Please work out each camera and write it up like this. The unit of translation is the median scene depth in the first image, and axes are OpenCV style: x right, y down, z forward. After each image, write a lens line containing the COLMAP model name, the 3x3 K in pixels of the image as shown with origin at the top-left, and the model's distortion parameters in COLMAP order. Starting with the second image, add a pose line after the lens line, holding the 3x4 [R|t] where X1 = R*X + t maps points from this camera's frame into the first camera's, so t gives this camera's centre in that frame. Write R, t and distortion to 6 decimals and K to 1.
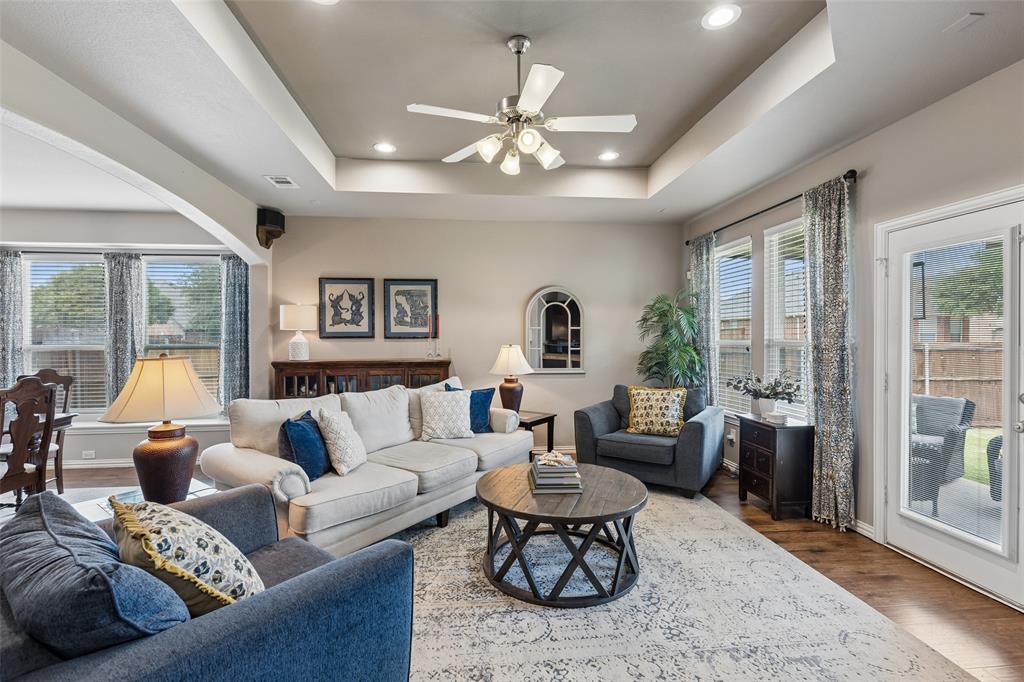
lens RADIAL K [[458.6, 0, 512.0], [0, 458.6, 341.0], [0, 0, 1]] dist [0.004341, 0.000282]
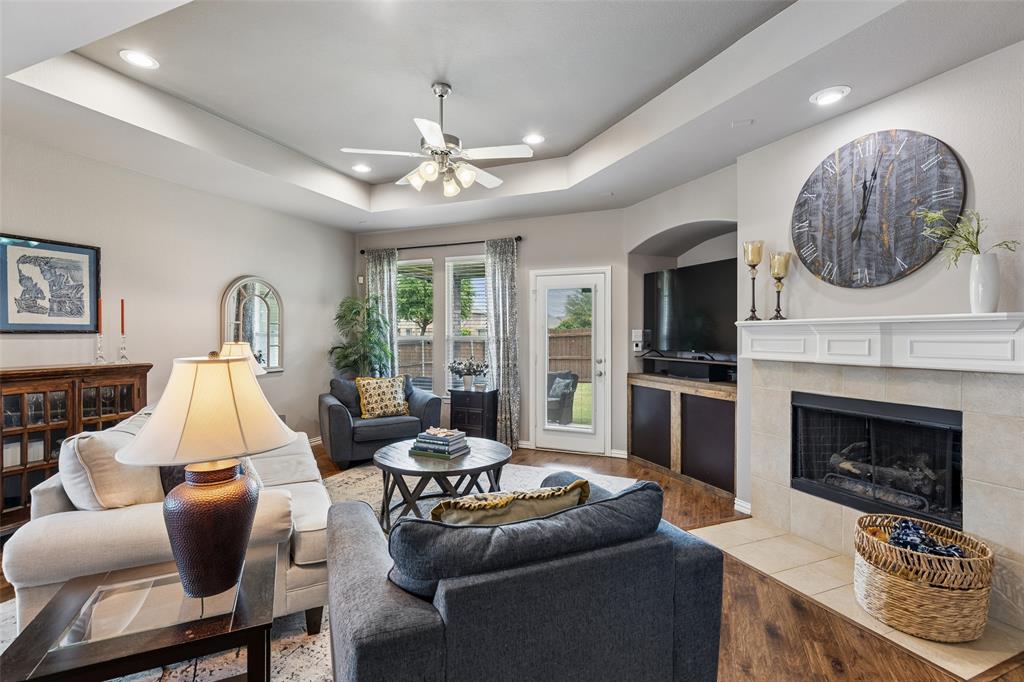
lens RADIAL K [[458.6, 0, 512.0], [0, 458.6, 341.0], [0, 0, 1]] dist [0.004341, 0.000282]
pose [[0.481113, -0.007405, 0.876627, -0.564246], [0.006747, 0.999966, 0.004743, 0.007509], [-0.876632, 0.003633, 0.481147, 0.150695]]
